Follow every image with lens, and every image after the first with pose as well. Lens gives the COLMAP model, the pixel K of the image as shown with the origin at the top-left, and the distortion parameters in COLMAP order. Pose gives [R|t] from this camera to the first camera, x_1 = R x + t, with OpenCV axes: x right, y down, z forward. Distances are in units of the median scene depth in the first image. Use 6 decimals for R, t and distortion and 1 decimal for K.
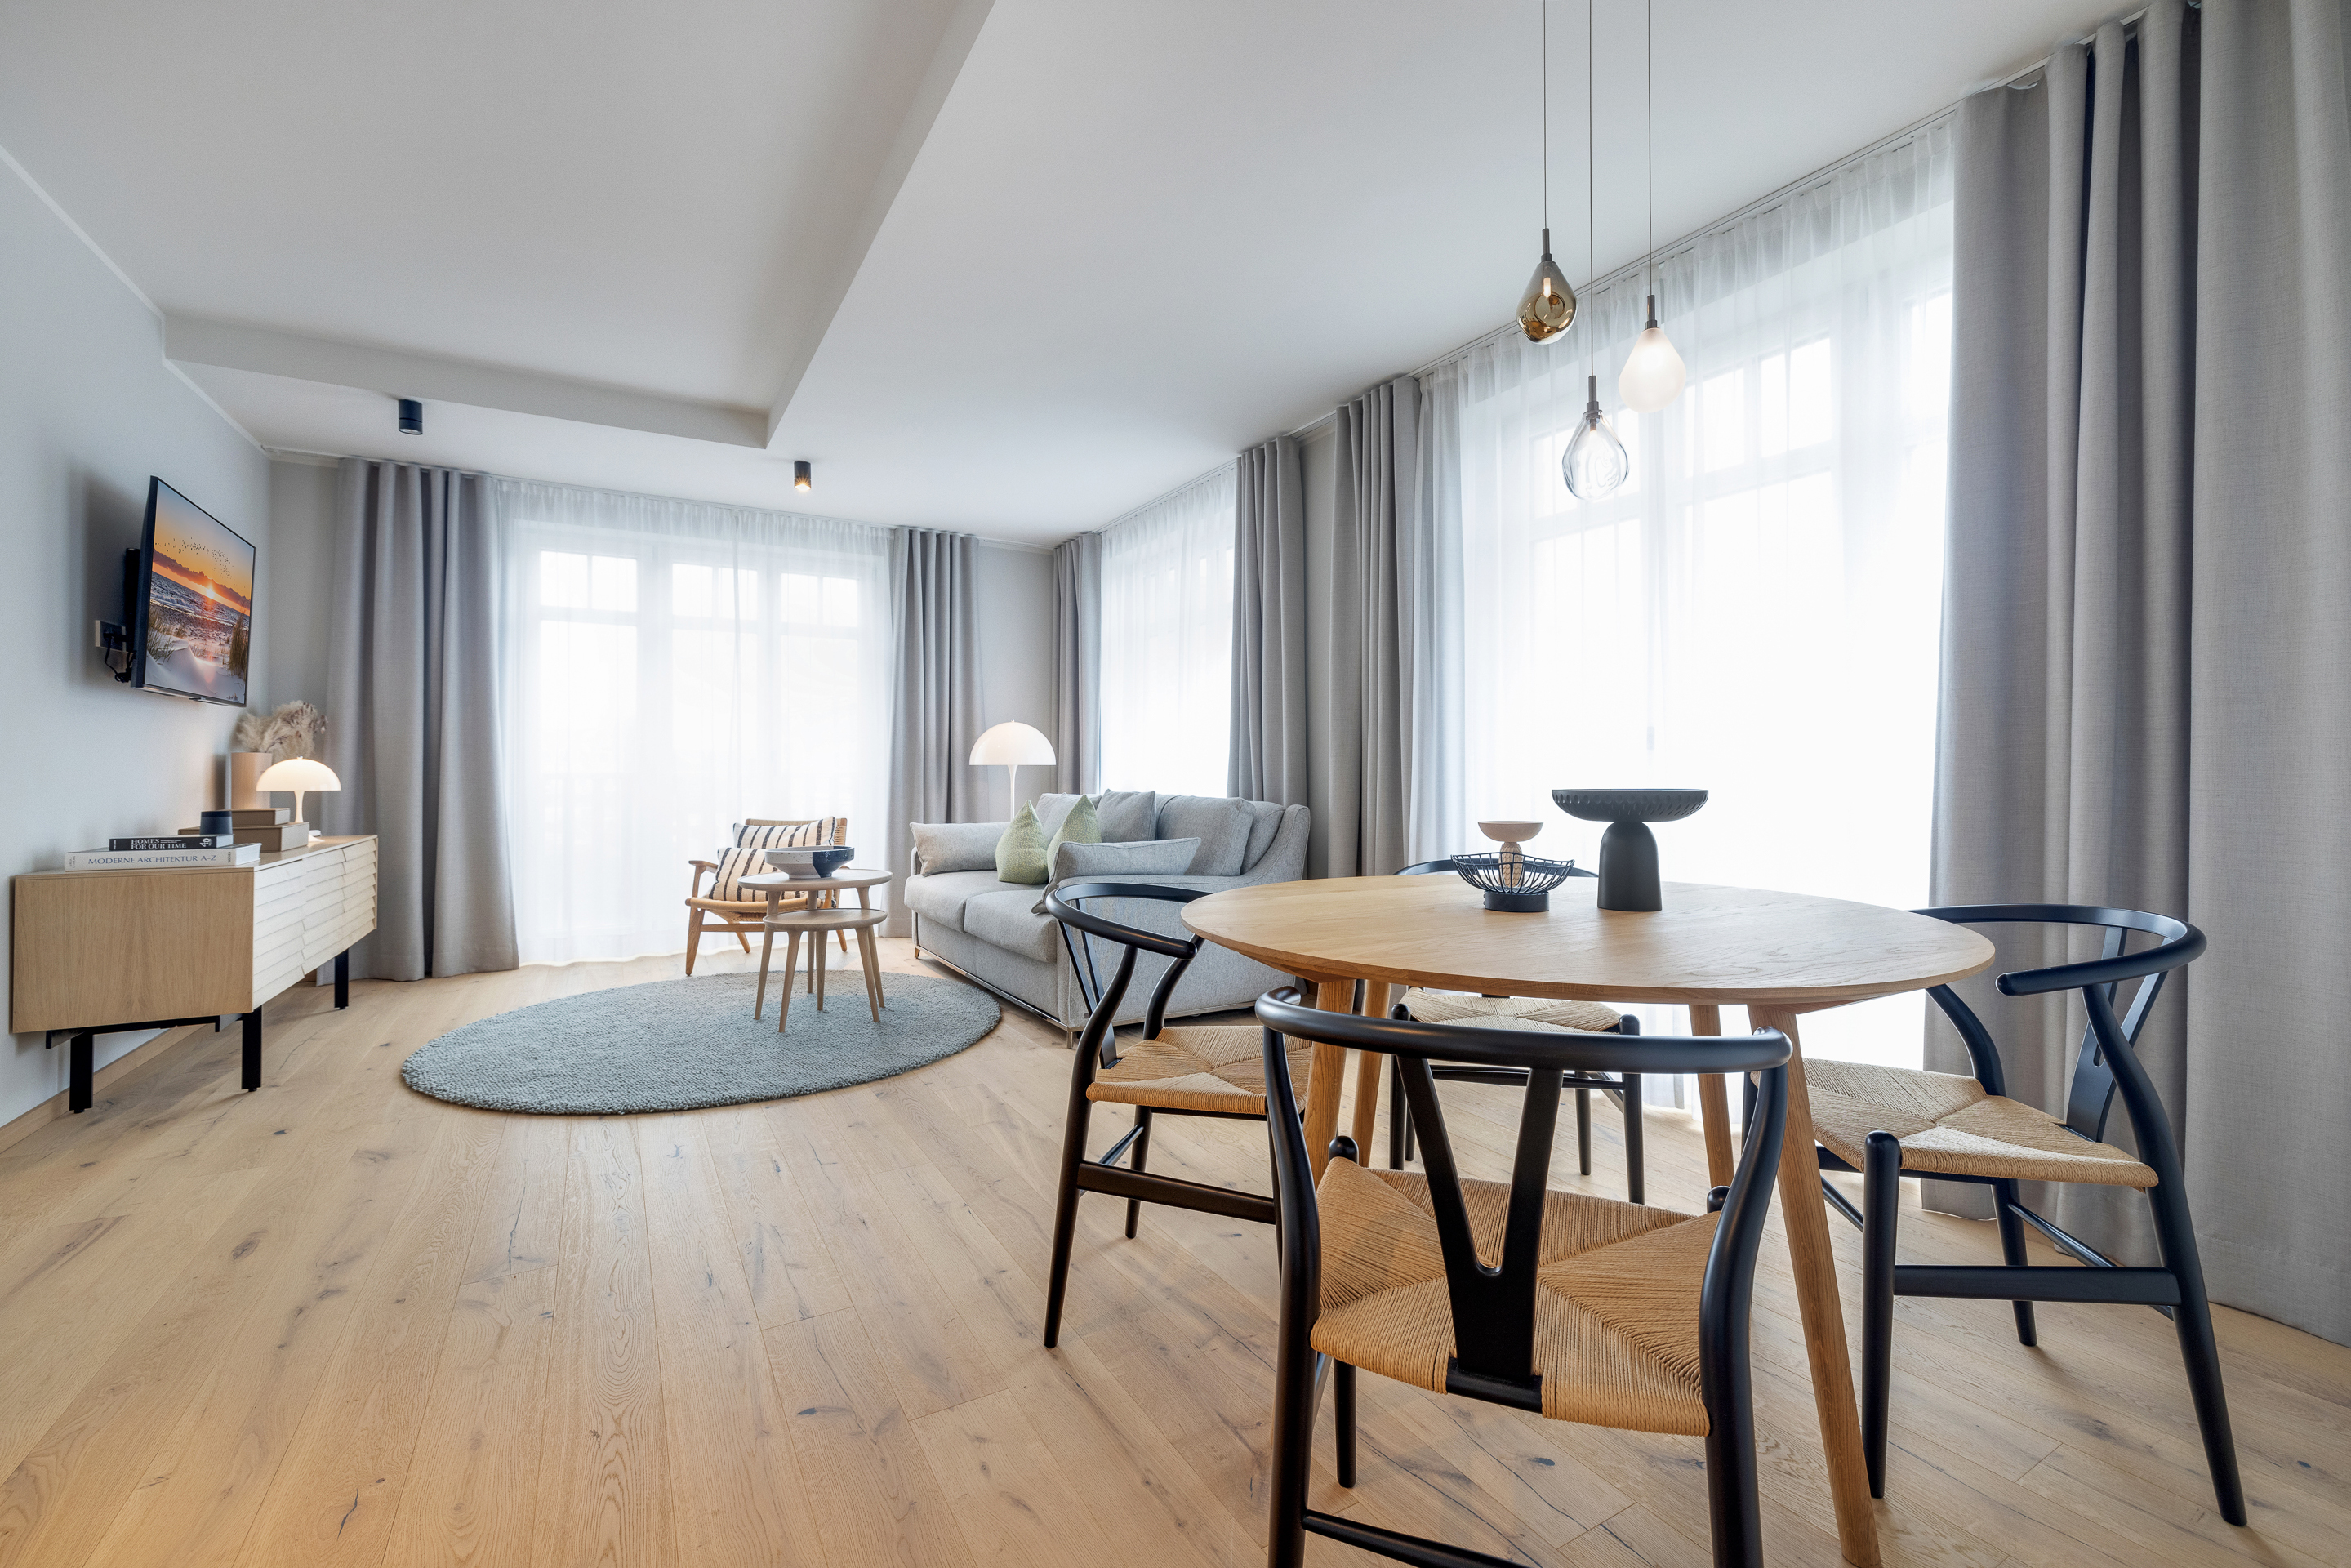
lens RADIAL K [[990.4, 0, 1187.6], [0, 990.4, 776.2], [0, 0, 1]] dist [-0.009691, 0.000080]
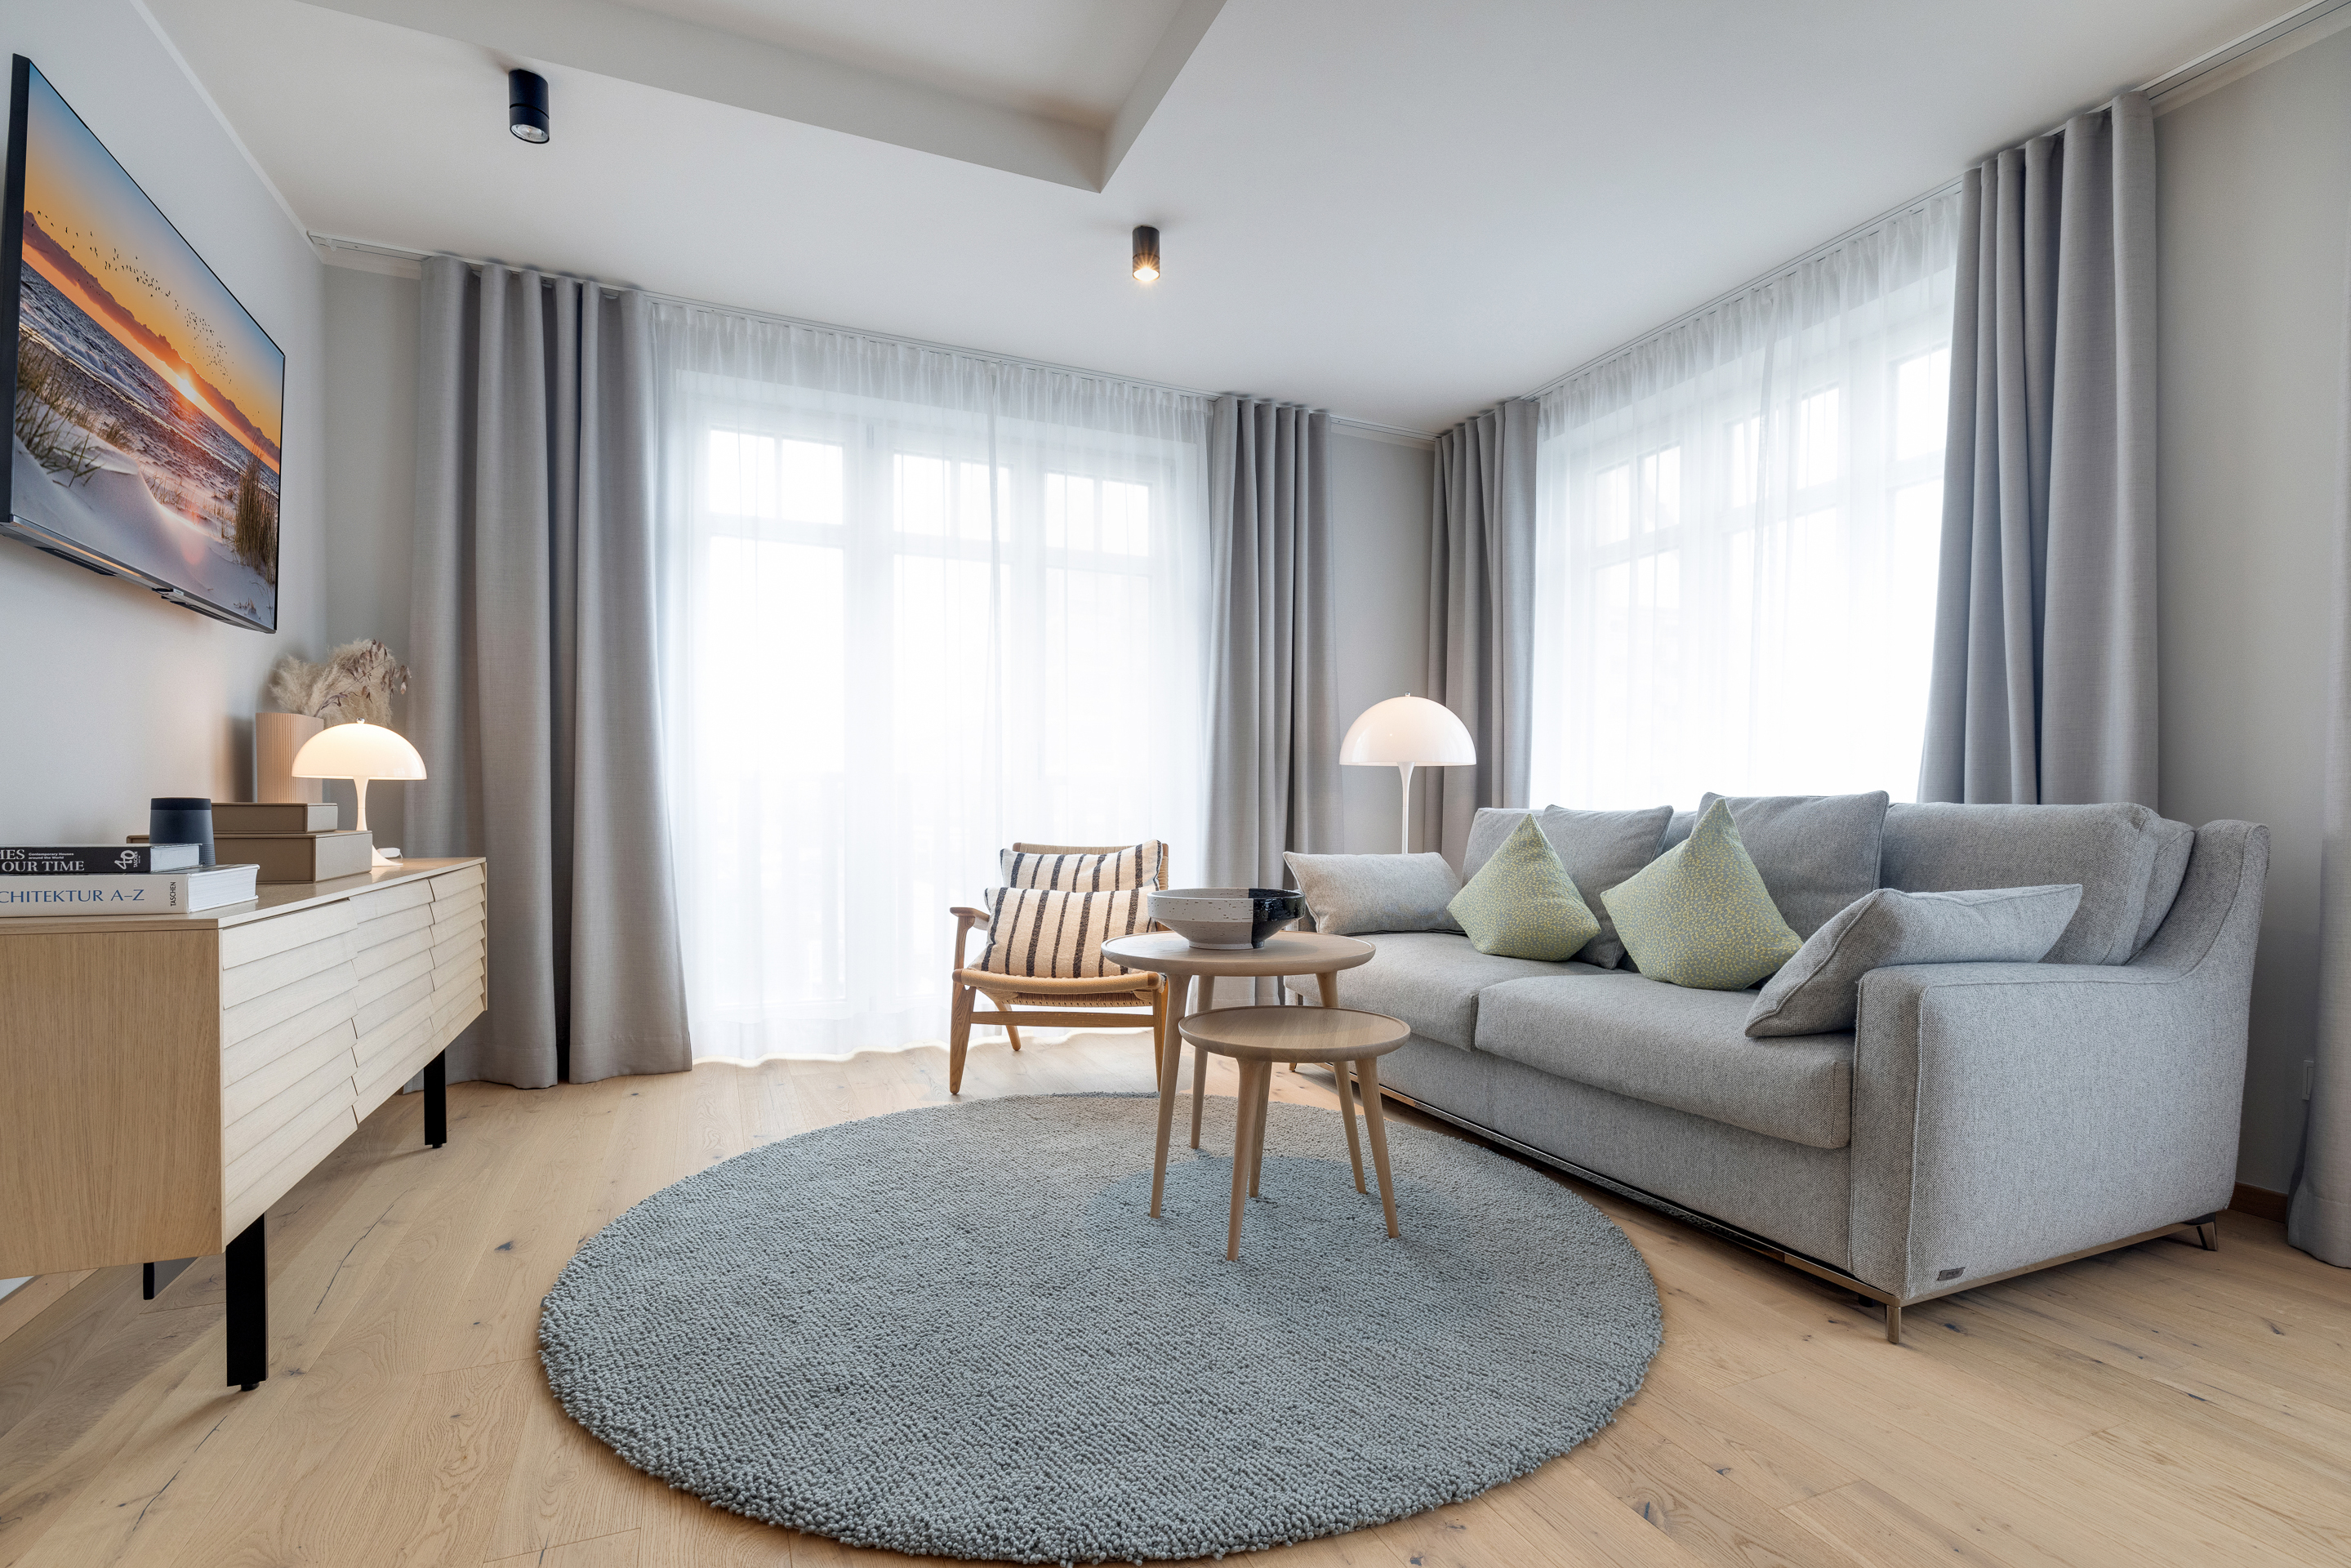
lens RADIAL K [[1089.3, 0, 1168.3], [0, 1089.3, 856.3], [0, 0, 1]] dist [-0.011797, 0.000772]
pose [[0.991553, 0.012902, -0.129062, -0.325764], [-0.007985, 0.999225, 0.038545, 0.030000], [0.129460, -0.037189, 0.990887, 0.398759]]
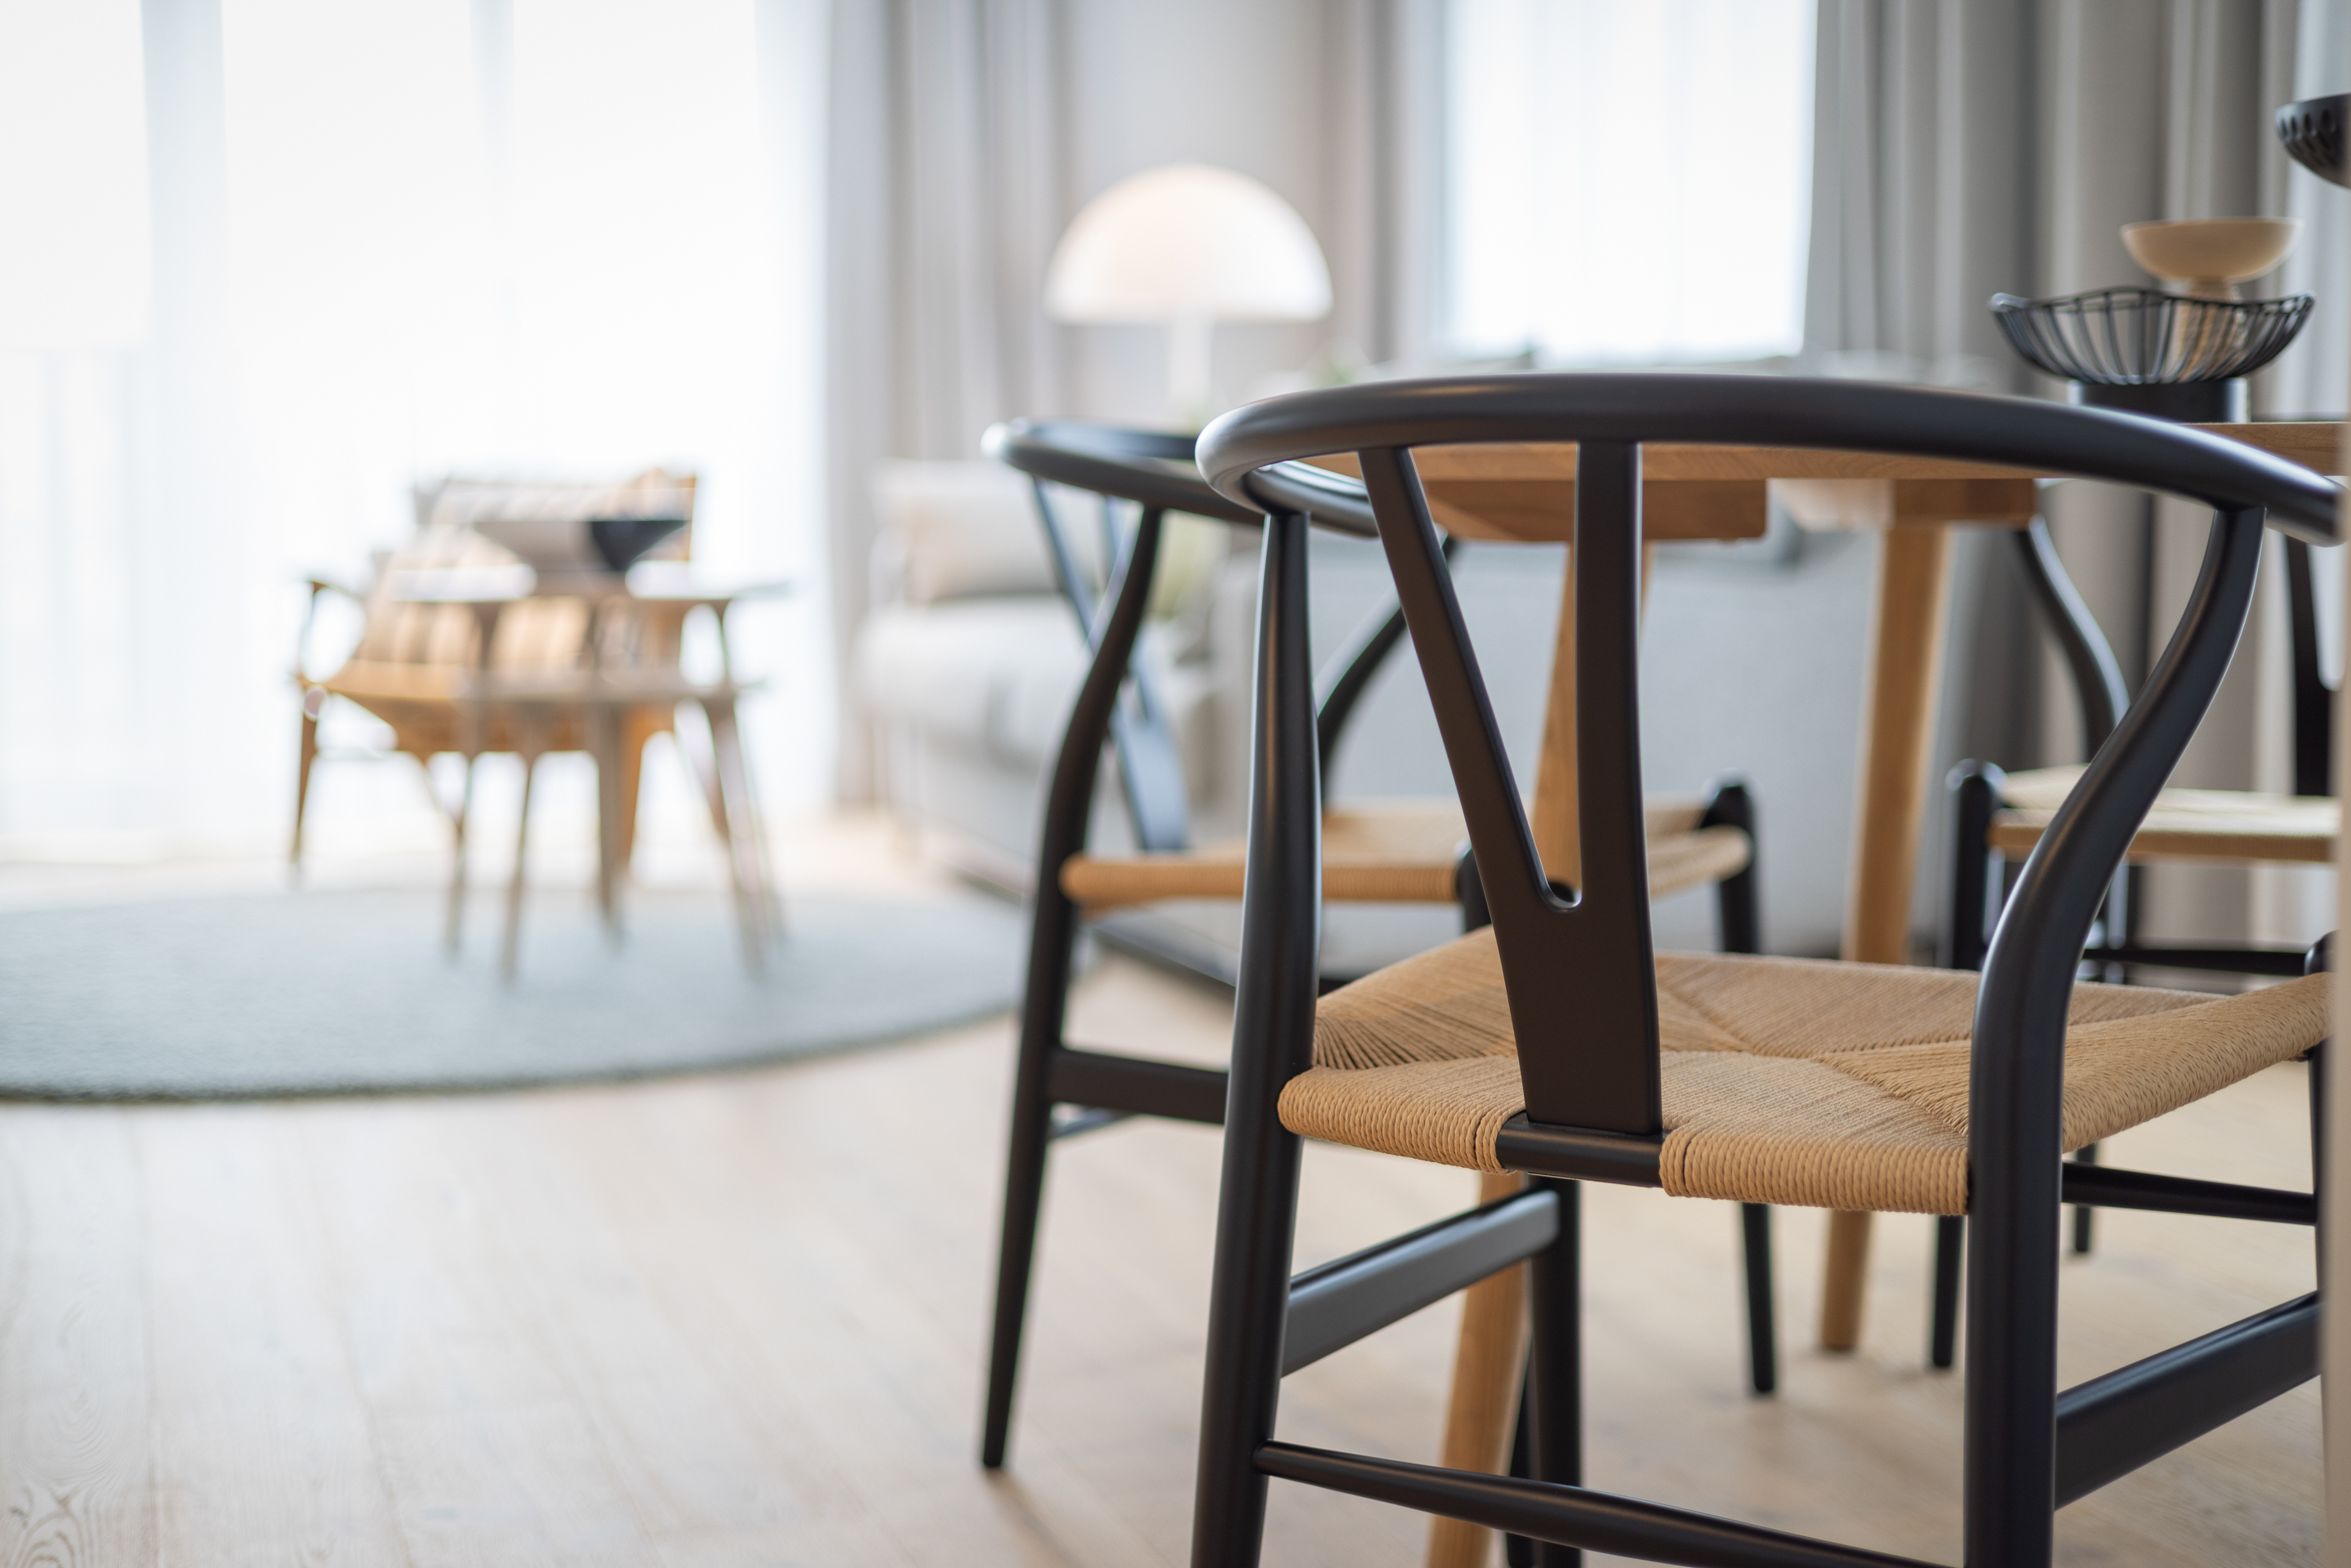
lens RADIAL K [[3388.8, 0, 1175.5], [0, 3388.8, 784.0], [0, 0, 1]] dist [-0.005389, 0.026934]
pose [[0.973401, 0.020366, -0.228201, 0.108693], [0.000331, 0.995915, 0.090295, 0.061652], [0.229107, -0.087968, 0.969418, -0.150935]]
